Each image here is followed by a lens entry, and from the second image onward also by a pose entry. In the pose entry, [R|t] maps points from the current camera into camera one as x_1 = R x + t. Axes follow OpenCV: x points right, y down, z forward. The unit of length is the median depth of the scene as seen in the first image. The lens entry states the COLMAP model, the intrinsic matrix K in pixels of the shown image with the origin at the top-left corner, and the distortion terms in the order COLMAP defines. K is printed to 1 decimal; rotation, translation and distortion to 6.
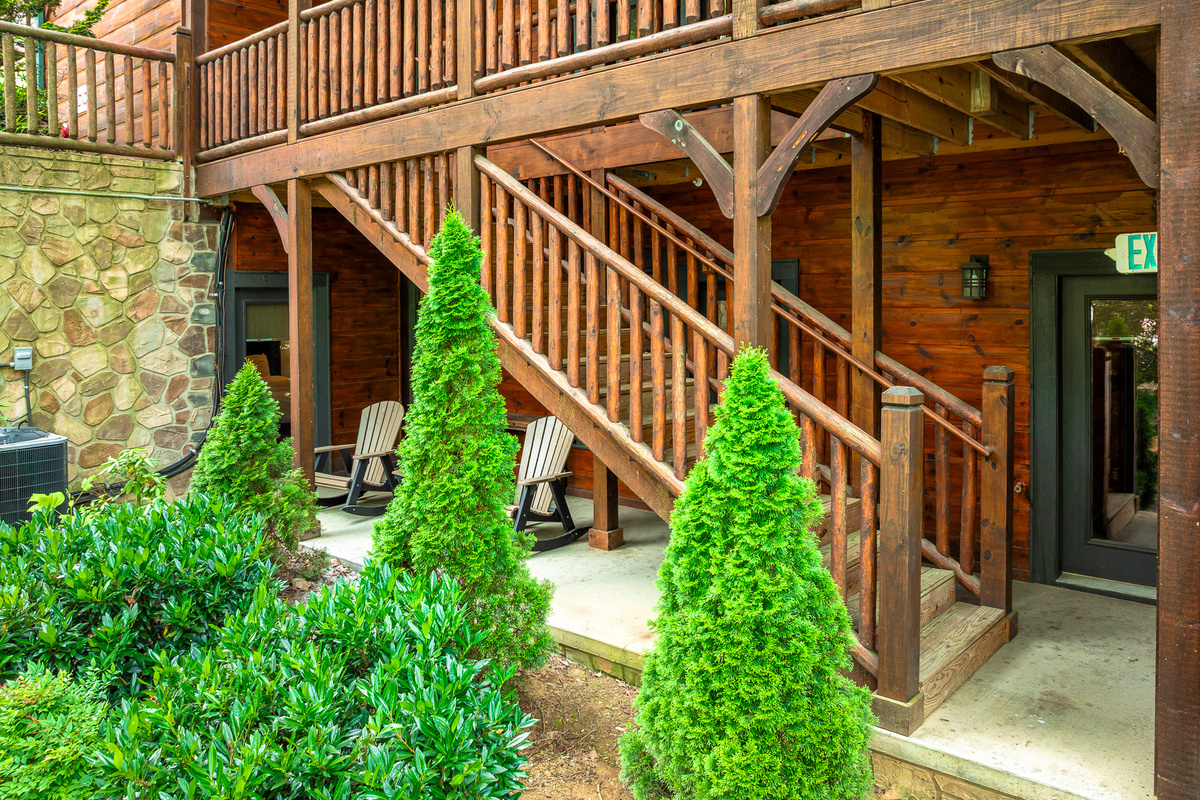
lens RADIAL K [[679.2, 0, 606.4], [0, 679.2, 313.6], [0, 0, 1]] dist [-0.022467, -0.012000]
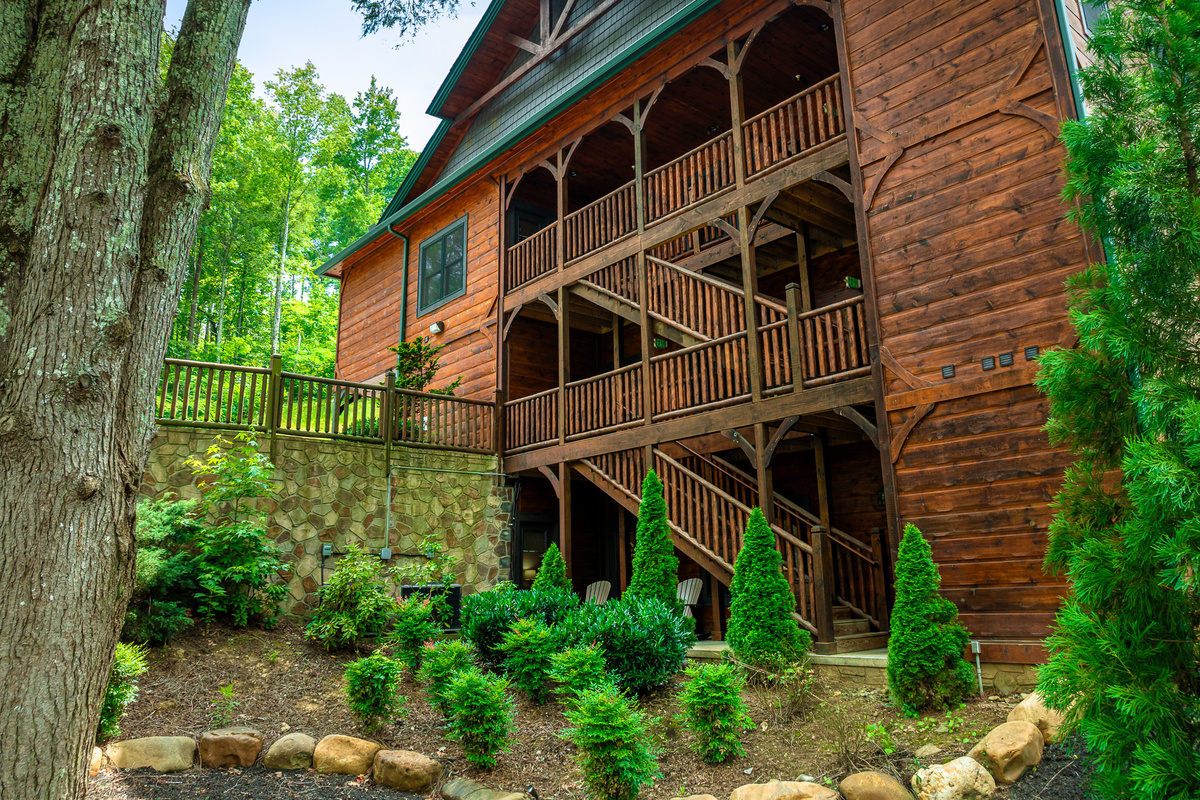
lens RADIAL K [[679.2, 0, 606.4], [0, 679.2, 313.6], [0, 0, 1]] dist [-0.022467, -0.012000]
pose [[0.983445, -0.066482, -0.168571, 0.061034], [-0.008497, 0.912324, -0.409381, 0.254315], [0.181007, 0.404036, 0.896655, -1.111188]]
